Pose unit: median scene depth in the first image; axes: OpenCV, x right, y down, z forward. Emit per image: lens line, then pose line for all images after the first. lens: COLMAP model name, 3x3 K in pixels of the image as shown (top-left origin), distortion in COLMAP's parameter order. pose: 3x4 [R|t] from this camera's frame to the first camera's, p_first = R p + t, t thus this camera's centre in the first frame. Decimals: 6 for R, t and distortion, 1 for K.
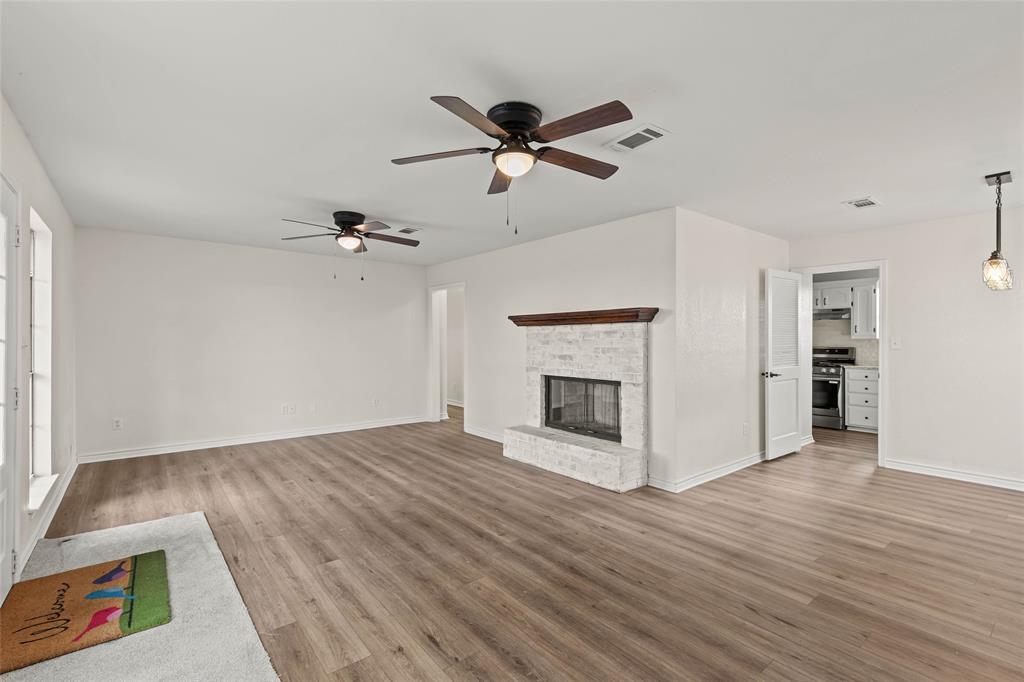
lens RADIAL K [[468.9, 0, 513.7], [0, 468.9, 339.3], [0, 0, 1]] dist [0.000785, -0.000888]
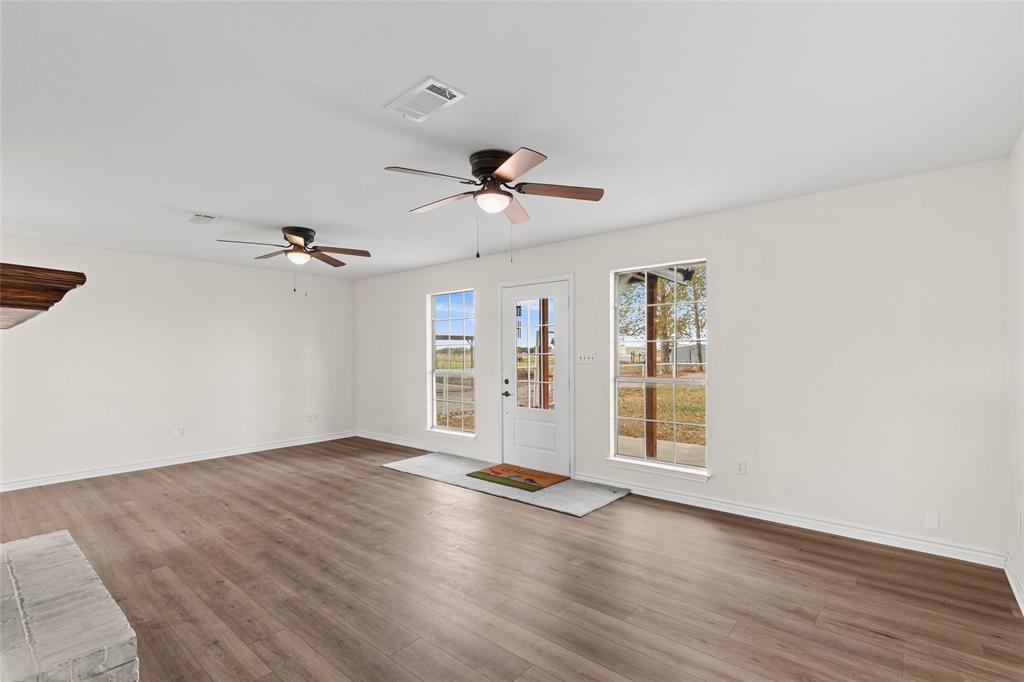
lens RADIAL K [[468.9, 0, 513.5], [0, 468.9, 343.1], [0, 0, 1]] dist [0.000785, -0.000888]
pose [[-0.980791, 0.000217, -0.195060, -0.336412], [0.003761, 0.999835, -0.017799, -0.006779], [0.195024, -0.018191, -0.980630, 2.195481]]
